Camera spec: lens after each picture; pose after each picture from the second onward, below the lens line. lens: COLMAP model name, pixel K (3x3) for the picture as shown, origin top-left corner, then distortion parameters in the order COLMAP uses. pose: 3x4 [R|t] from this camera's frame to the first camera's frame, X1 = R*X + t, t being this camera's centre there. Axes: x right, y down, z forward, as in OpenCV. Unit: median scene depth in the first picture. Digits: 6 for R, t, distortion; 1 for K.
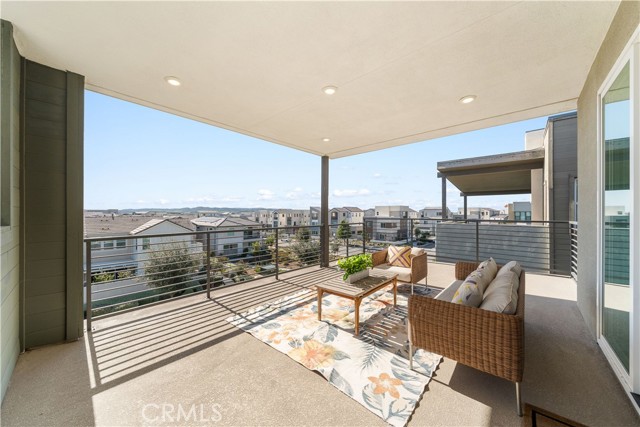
lens RADIAL K [[233.9, 0, 329.3], [0, 233.9, 210.3], [0, 0, 1]] dist [-0.001301, -0.000099]
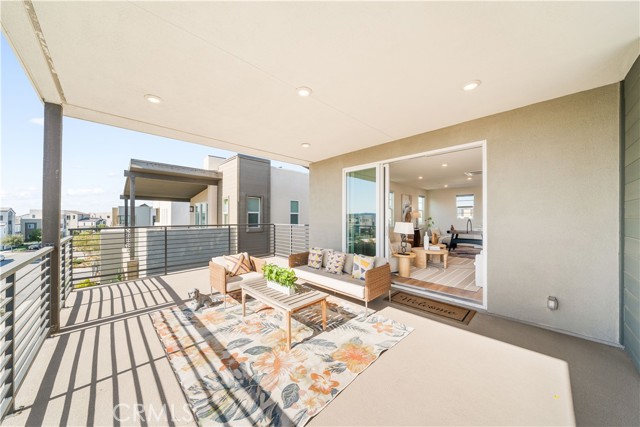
lens RADIAL K [[219.1, 0, 316.6], [0, 219.1, 210.6], [0, 0, 1]] dist [0.000578, -0.000066]
pose [[0.087421, 0.030421, 0.995707, -0.732290], [-0.008570, 0.999520, -0.029785, -0.005022], [-0.996135, -0.005929, 0.087639, 0.735311]]
